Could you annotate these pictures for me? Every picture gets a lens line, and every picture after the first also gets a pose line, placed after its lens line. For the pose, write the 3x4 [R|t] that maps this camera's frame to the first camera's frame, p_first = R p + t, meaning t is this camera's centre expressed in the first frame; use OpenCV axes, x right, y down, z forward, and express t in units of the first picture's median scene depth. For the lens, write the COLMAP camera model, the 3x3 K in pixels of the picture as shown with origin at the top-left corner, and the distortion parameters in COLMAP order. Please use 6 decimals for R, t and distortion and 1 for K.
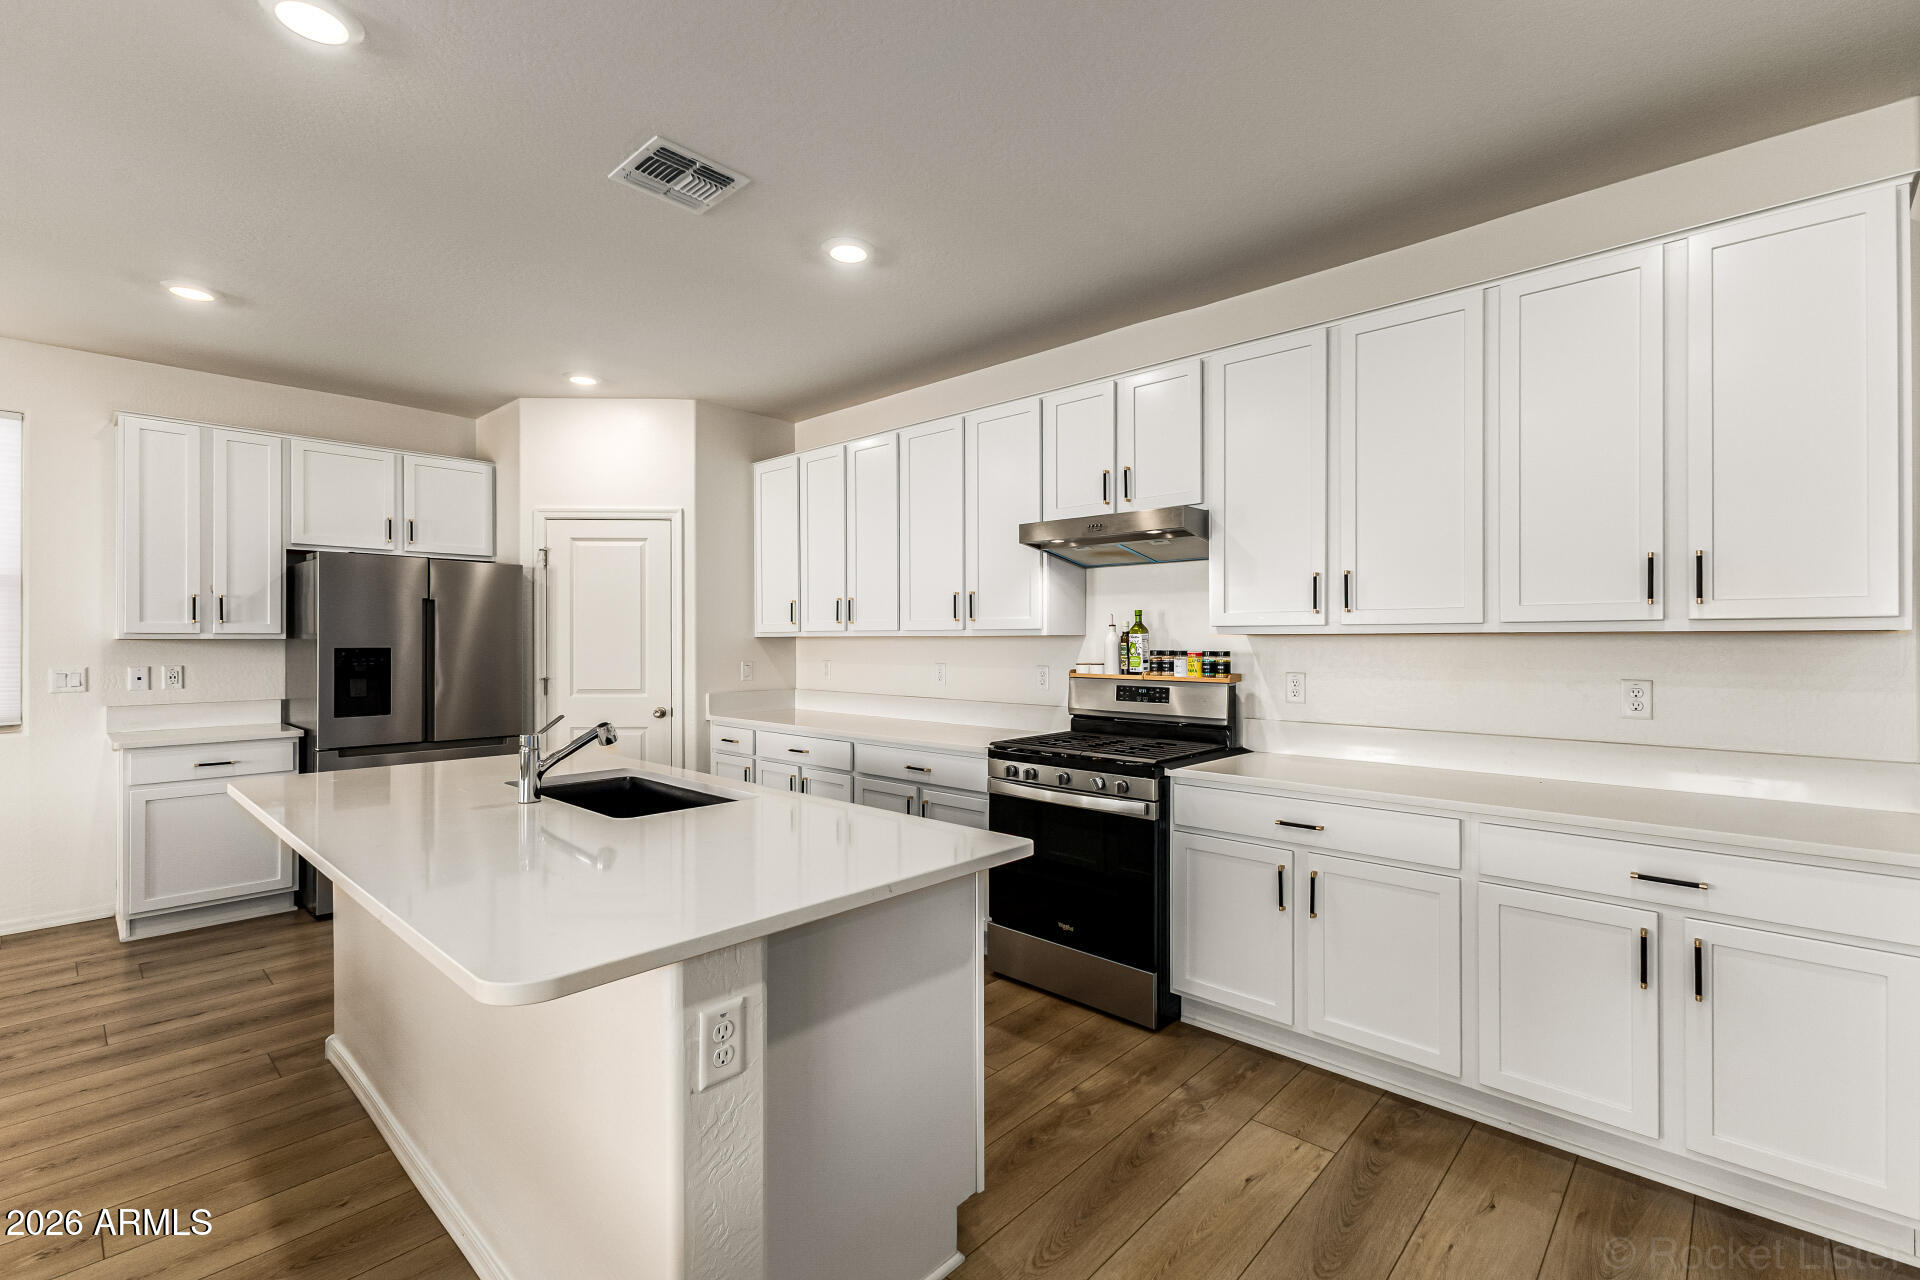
lens RADIAL K [[835.5, 0, 971.1], [0, 835.5, 642.8], [0, 0, 1]] dist [0.010584, -0.001717]
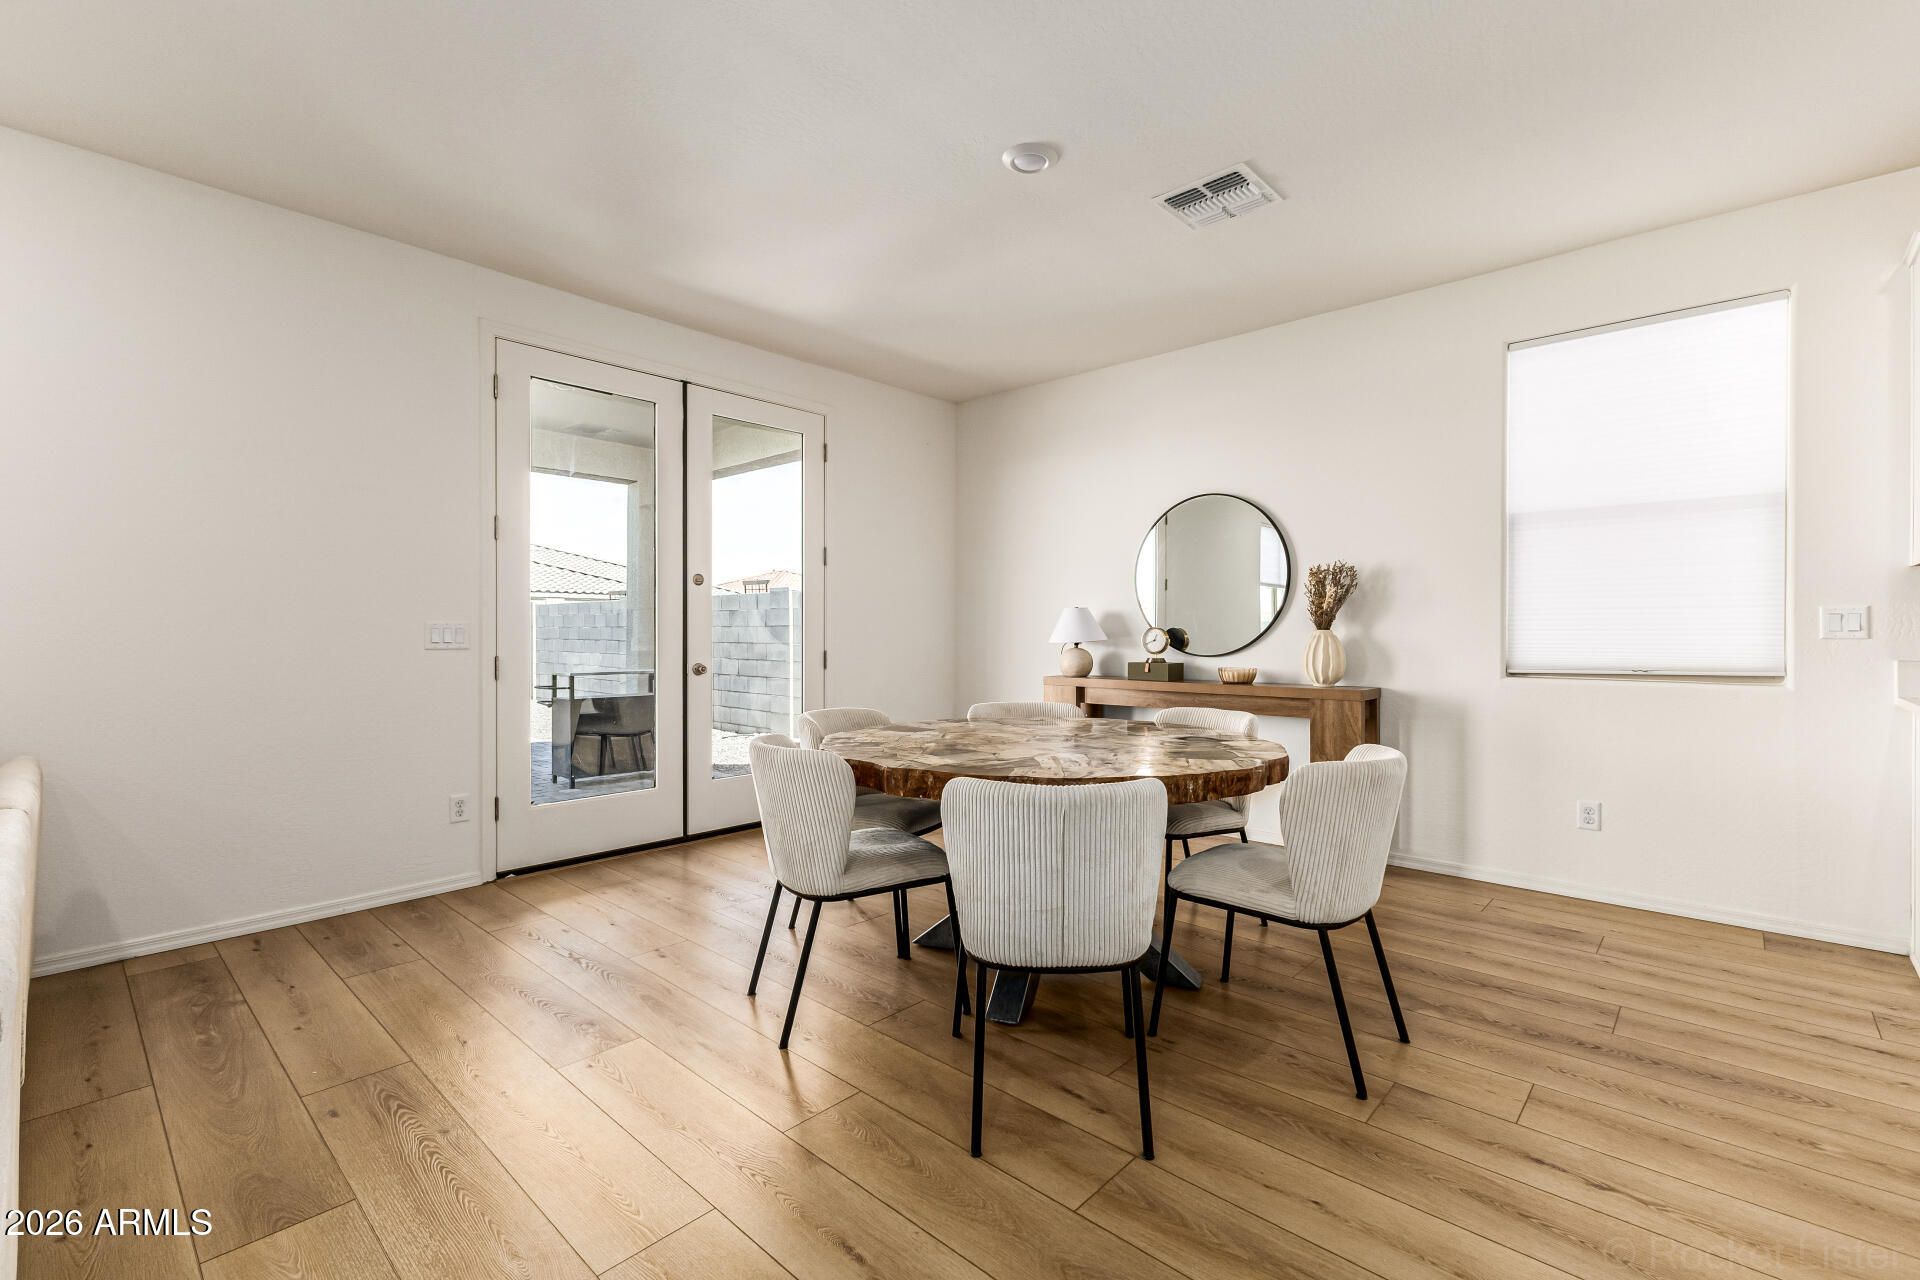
lens RADIAL K [[835.5, 0, 947.1], [0, 835.5, 634.2], [0, 0, 1]] dist [0.010584, -0.001717]
pose [[-0.014277, 0.005070, -0.999885, -0.305384], [-0.003889, 0.999979, 0.005126, 0.054268], [0.999891, 0.003962, -0.014257, 0.209200]]
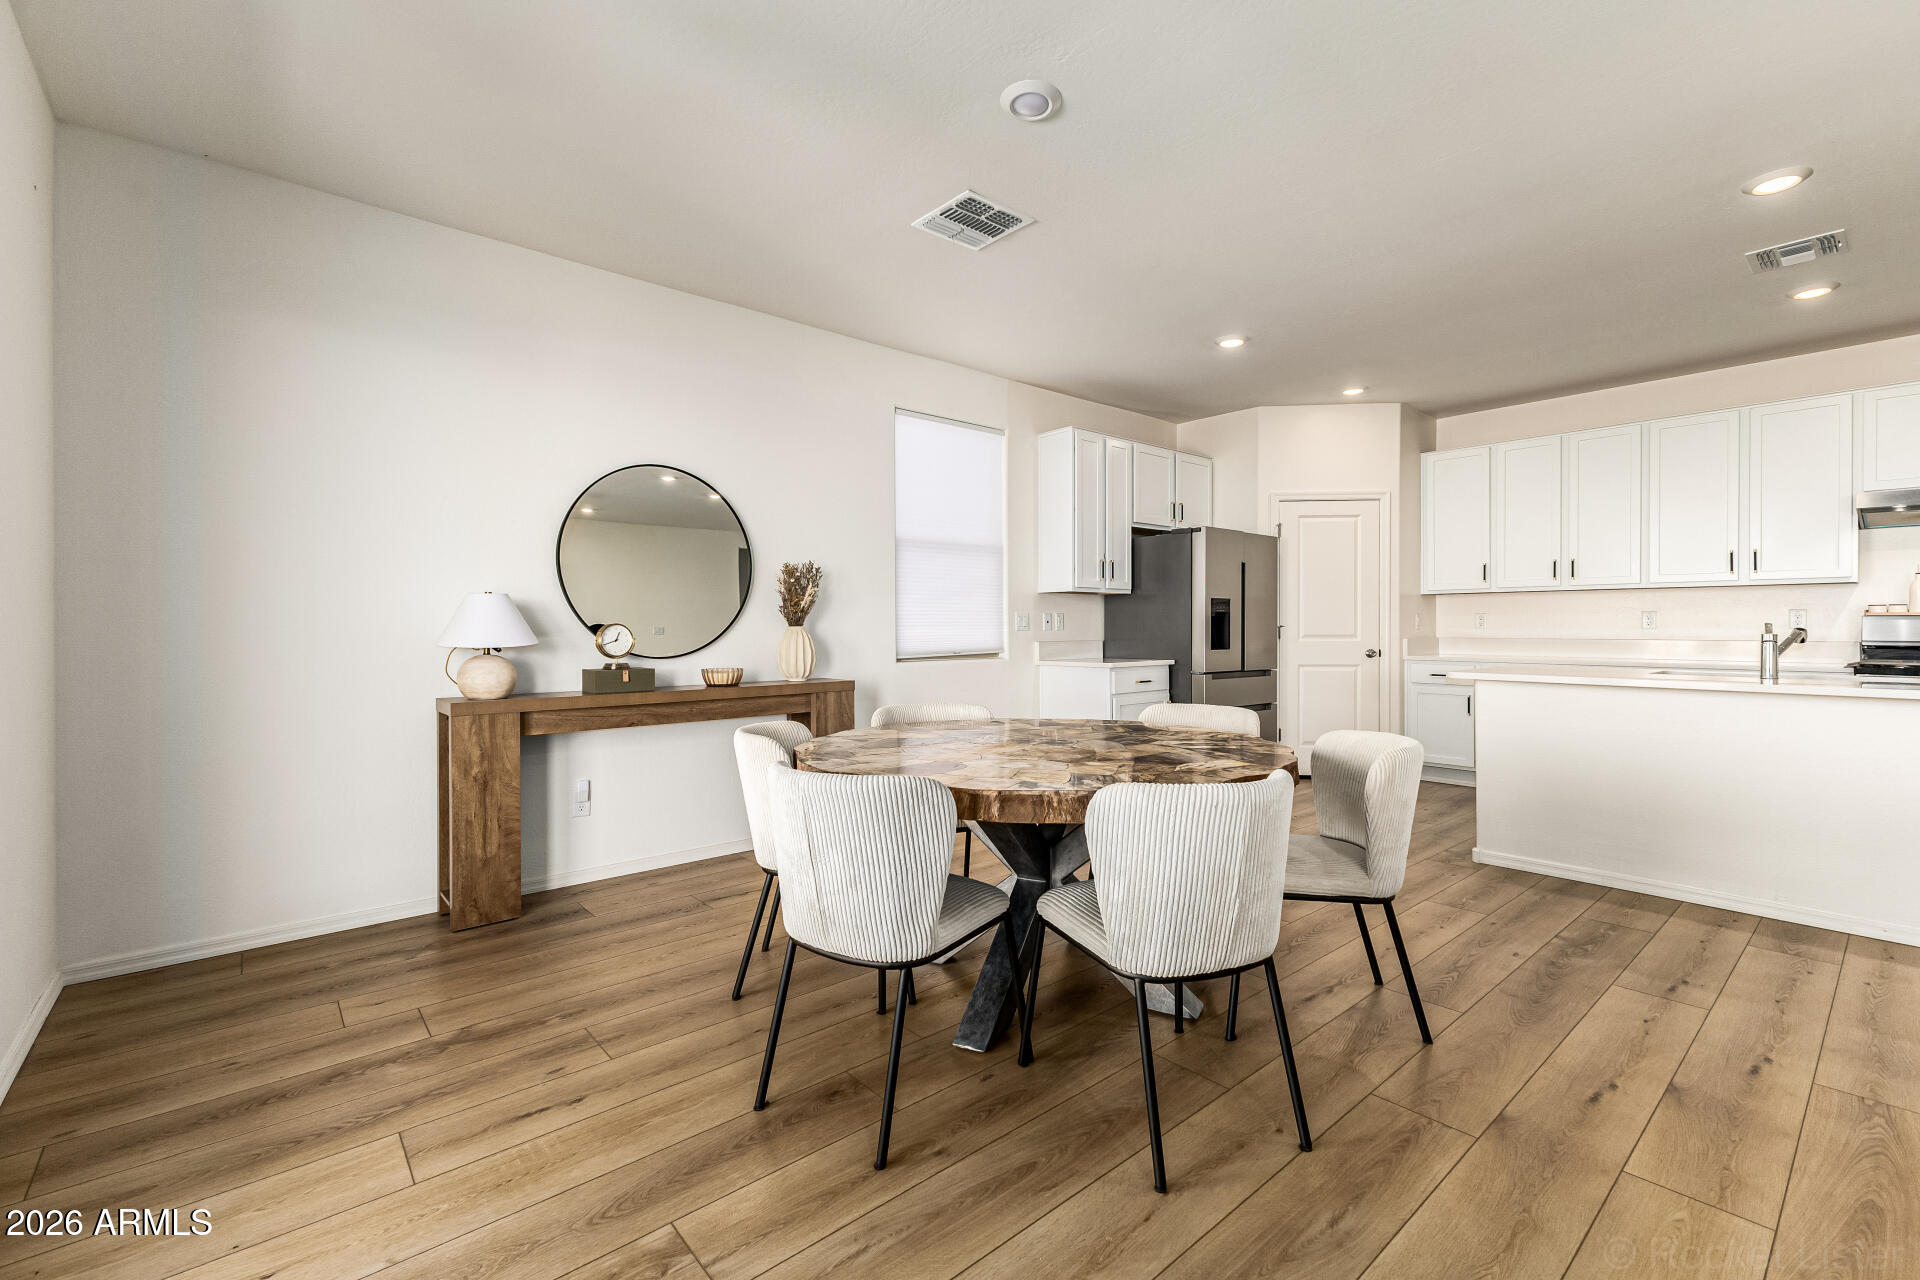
lens RADIAL K [[835.5, 0, 970.0], [0, 835.5, 626.2], [0, 0, 1]] dist [0.010584, -0.001717]
pose [[0.993769, -0.000874, -0.111457, -1.007270], [0.000628, 0.999997, -0.002246, 0.054591], [0.111459, 0.002162, 0.993767, -0.377527]]
